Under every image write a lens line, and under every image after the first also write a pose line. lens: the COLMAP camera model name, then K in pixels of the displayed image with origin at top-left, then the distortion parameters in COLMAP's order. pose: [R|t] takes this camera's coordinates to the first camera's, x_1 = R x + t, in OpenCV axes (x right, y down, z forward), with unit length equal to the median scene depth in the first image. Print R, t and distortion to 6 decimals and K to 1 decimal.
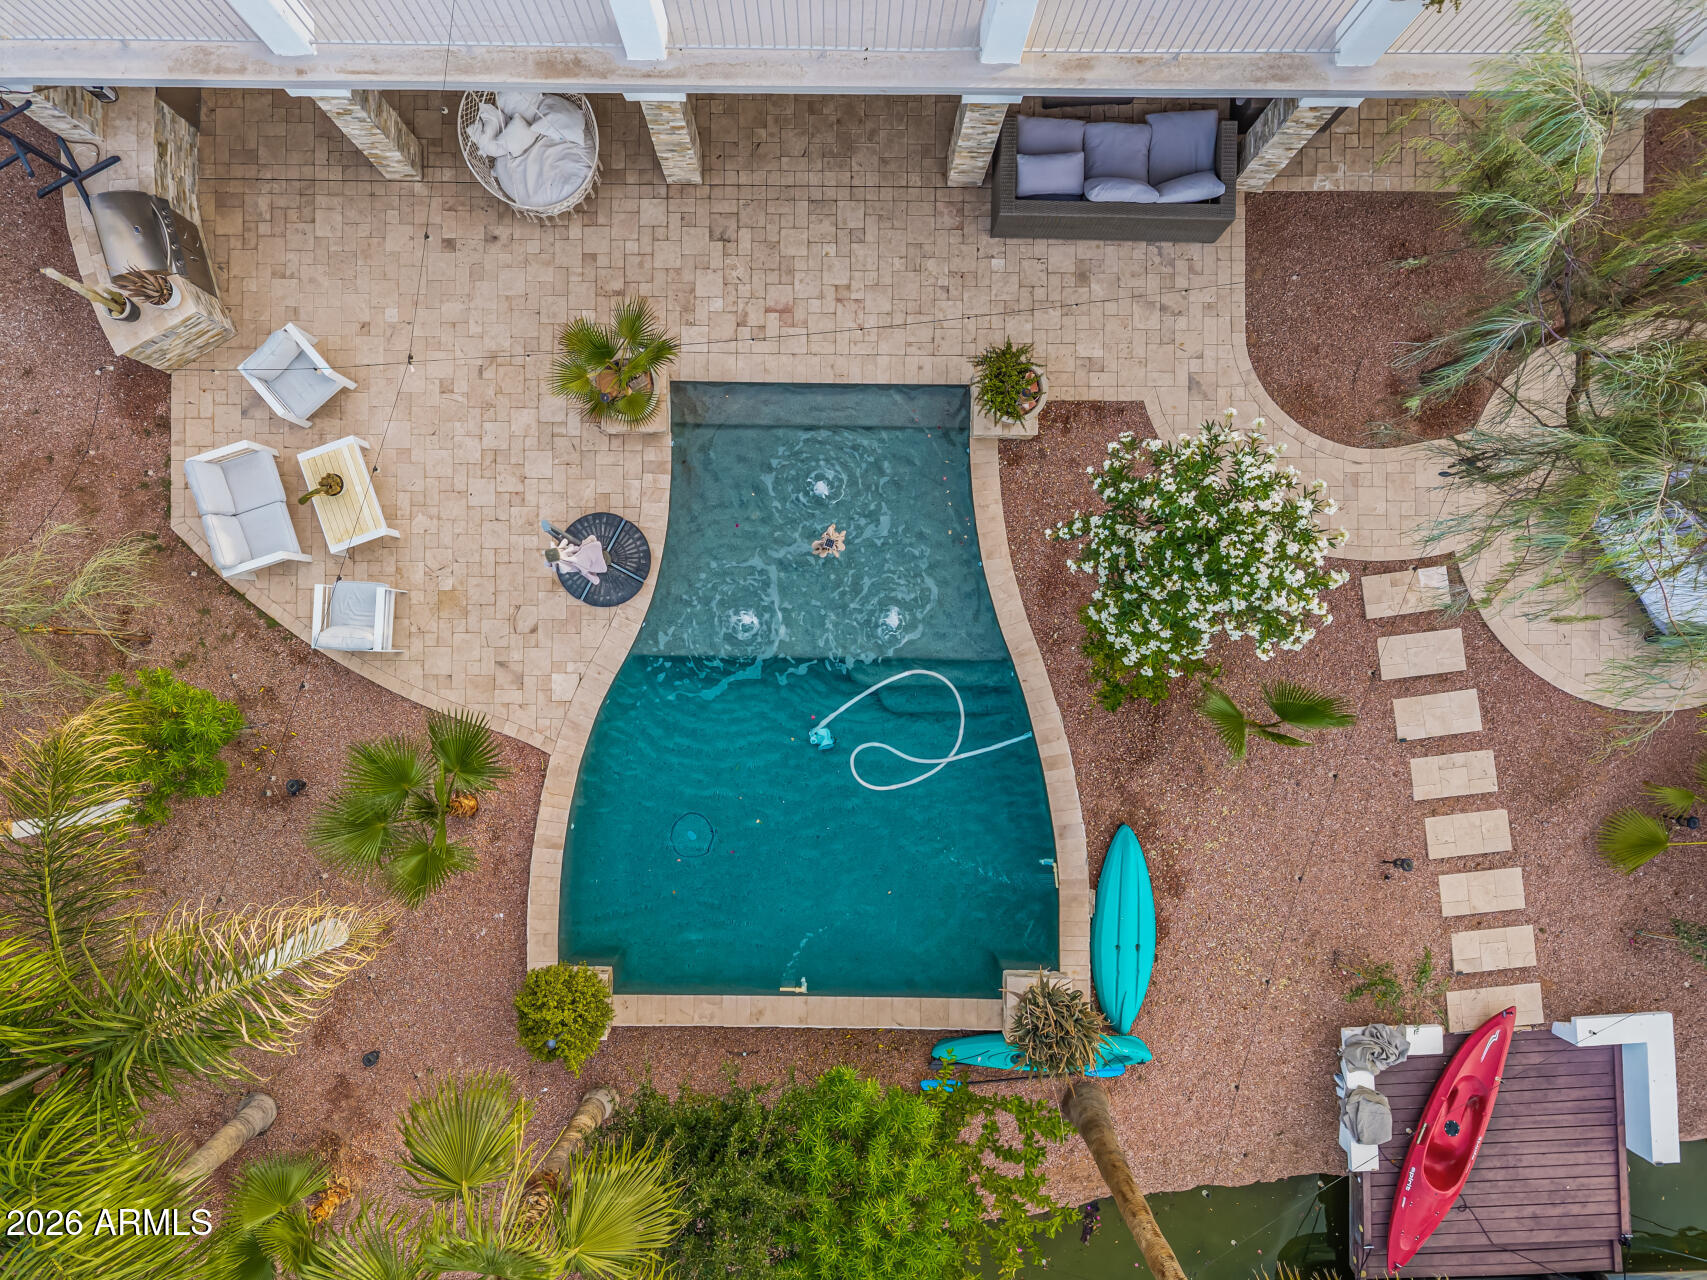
lens RADIAL K [[1231.6, 0, 853.5], [0, 1231.6, 640.0], [0, 0, 1]] dist [0.042785, -0.034356]
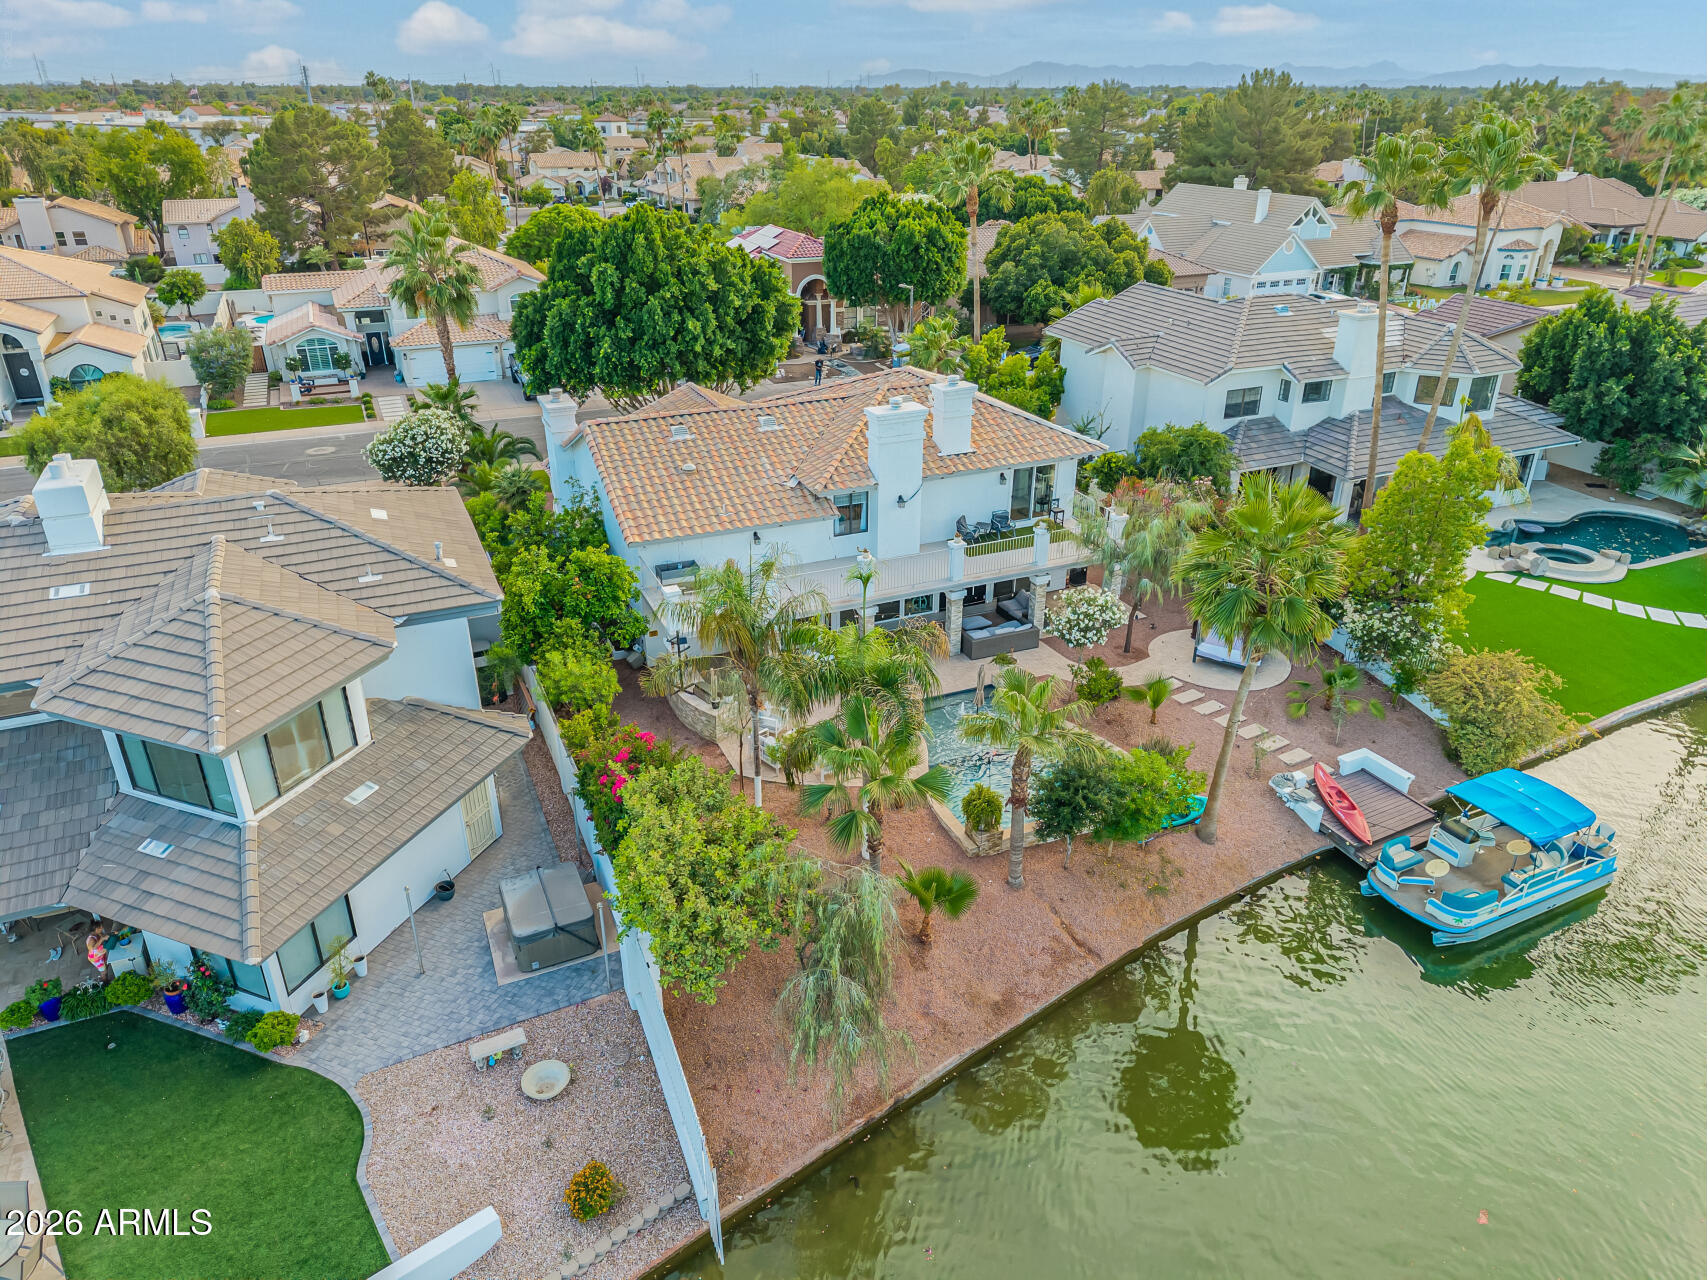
lens RADIAL K [[1148.4, 0, 856.6], [0, 1148.4, 638.3], [0, 0, 1]] dist [0.030735, -0.030661]
pose [[0.907991, -0.183713, 0.376565, -1.123205], [0.418972, 0.389957, -0.819998, 1.720985], [0.003800, 0.902321, 0.431048, -0.201342]]
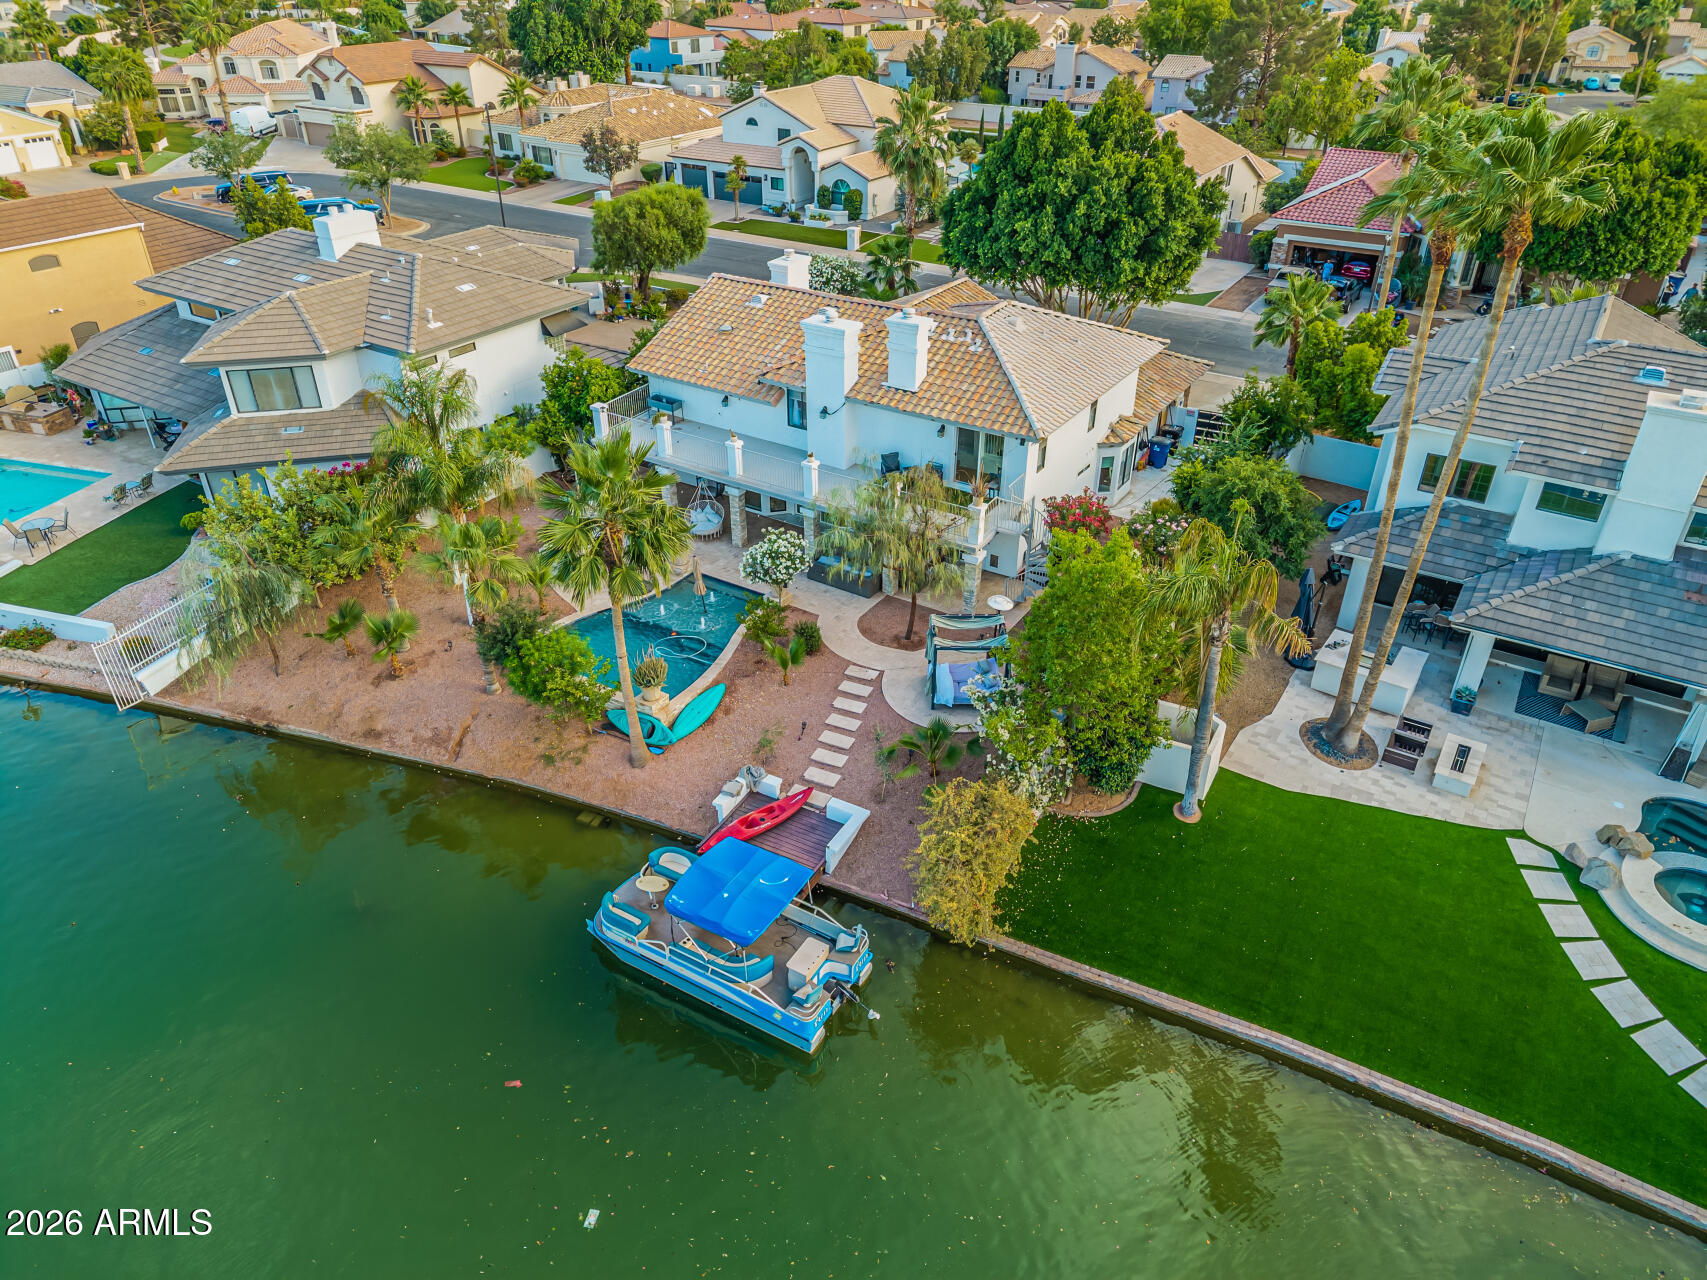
lens RADIAL K [[1143.2, 0, 854.9], [0, 1143.2, 644.6], [0, 0, 1]] dist [0.026844, -0.021481]
pose [[0.849177, 0.279475, -0.448098, 1.491802], [-0.528107, 0.447835, -0.721489, 1.681484], [-0.000965, 0.849316, 0.527884, -0.330068]]
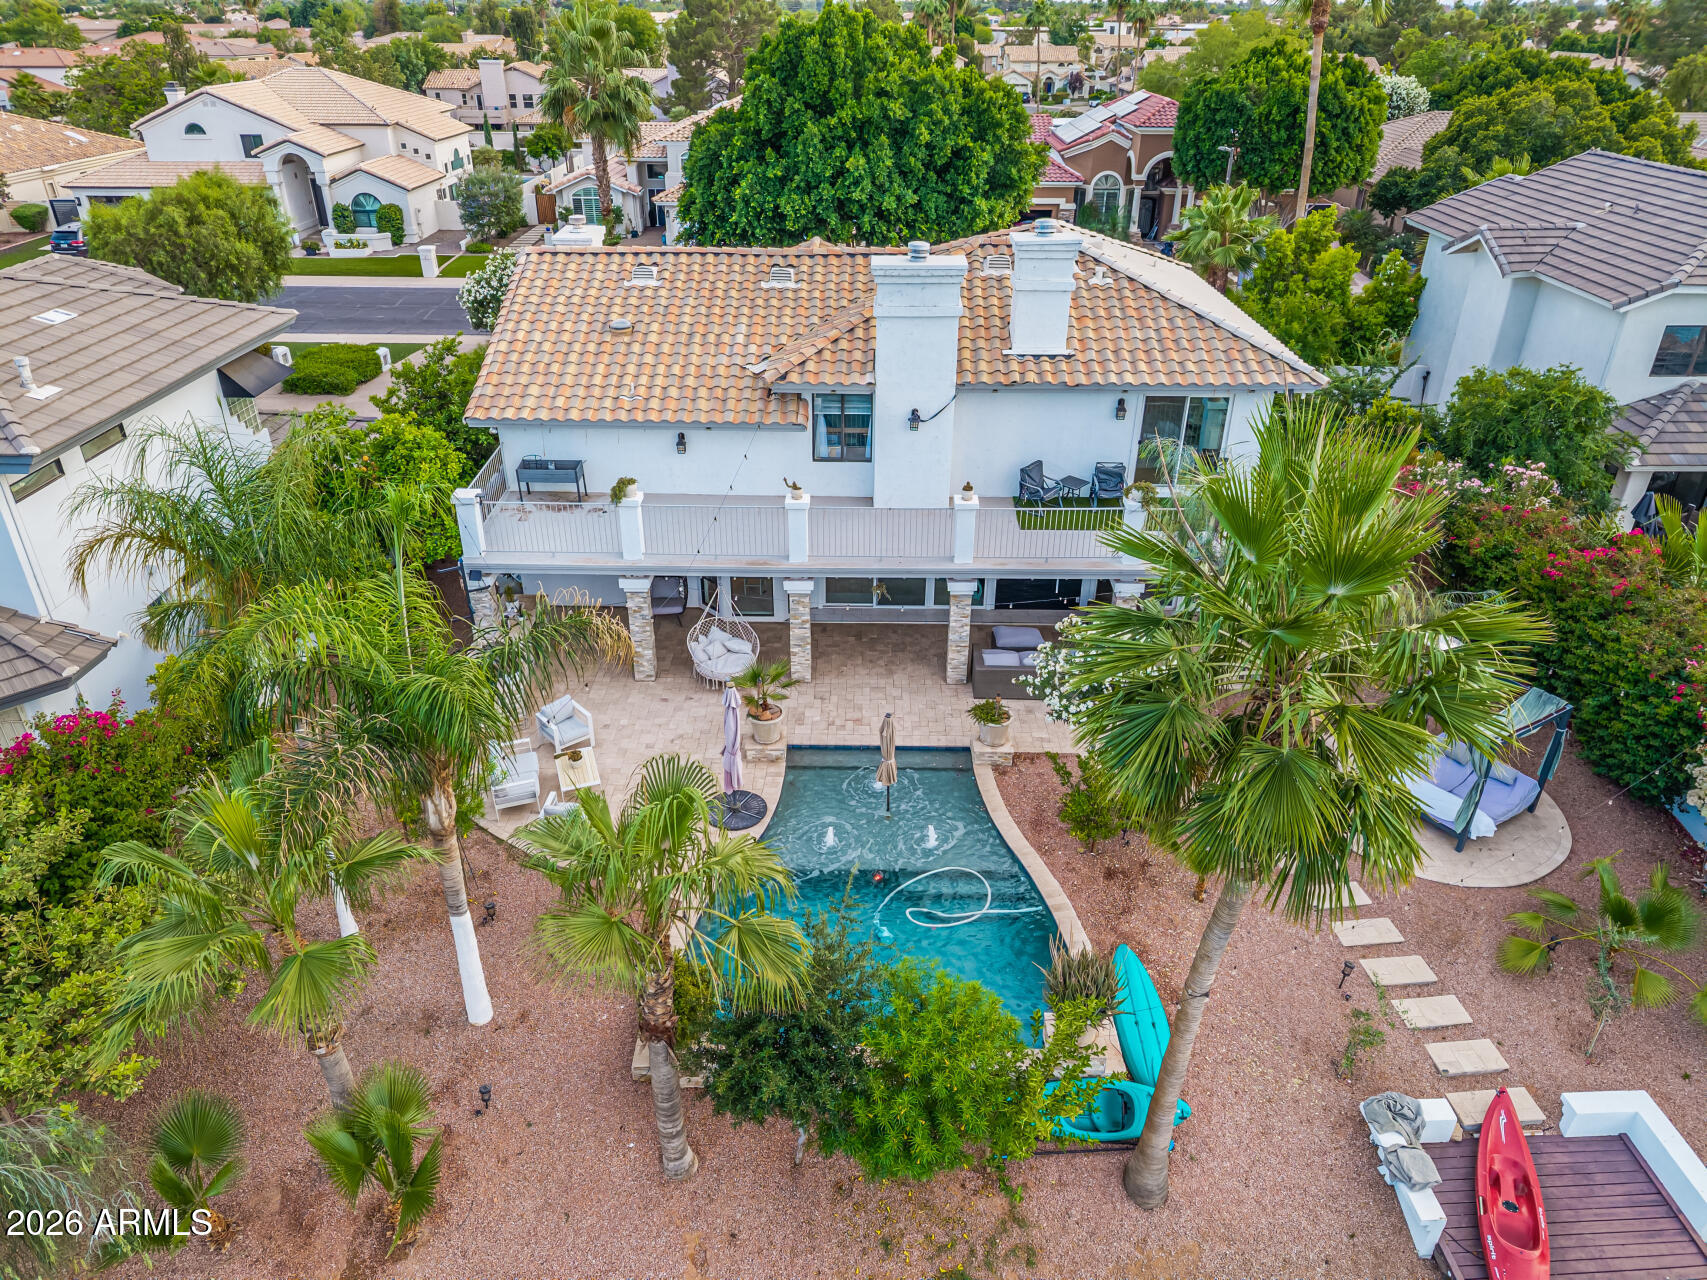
lens RADIAL K [[1147.2, 0, 853.5], [0, 1147.2, 640.0], [0, 0, 1]] dist [0.010318, -0.002150]
pose [[1.000000, 0.000827, -0.000167, -0.059050], [-0.000544, 0.481437, -0.876481, 1.039099], [-0.000644, 0.876480, 0.481437, 0.148413]]
